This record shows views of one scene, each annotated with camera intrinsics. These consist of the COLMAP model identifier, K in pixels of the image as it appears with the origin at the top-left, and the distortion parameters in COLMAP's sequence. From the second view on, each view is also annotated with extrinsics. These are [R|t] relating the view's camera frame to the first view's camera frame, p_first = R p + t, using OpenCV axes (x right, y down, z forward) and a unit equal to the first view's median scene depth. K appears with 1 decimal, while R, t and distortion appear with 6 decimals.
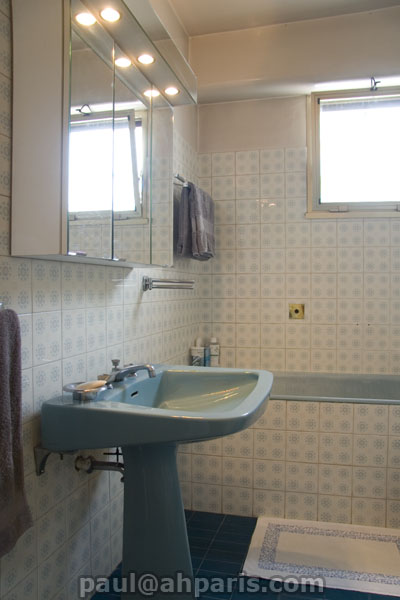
lens RADIAL K [[477.7, 0, 199.1], [0, 477.7, 299.1], [0, 0, 1]] dist [-0.112168, 0.042231]
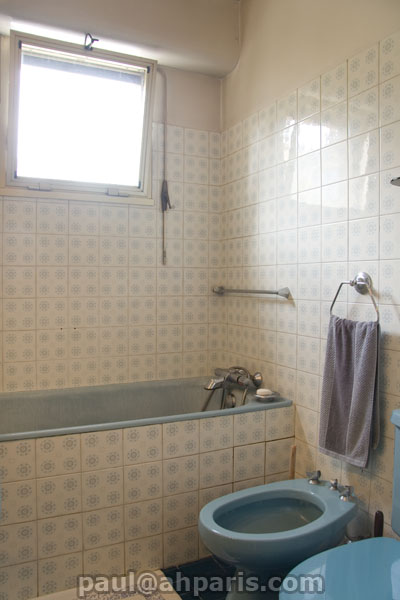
lens RADIAL K [[477.7, 0, 203.9], [0, 477.7, 294.1], [0, 0, 1]] dist [-0.112168, 0.042231]
pose [[0.757653, -0.010505, 0.652573, -0.014416], [0.014206, 0.999899, -0.000397, -0.002960], [-0.652503, 0.009571, 0.757726, 0.212744]]
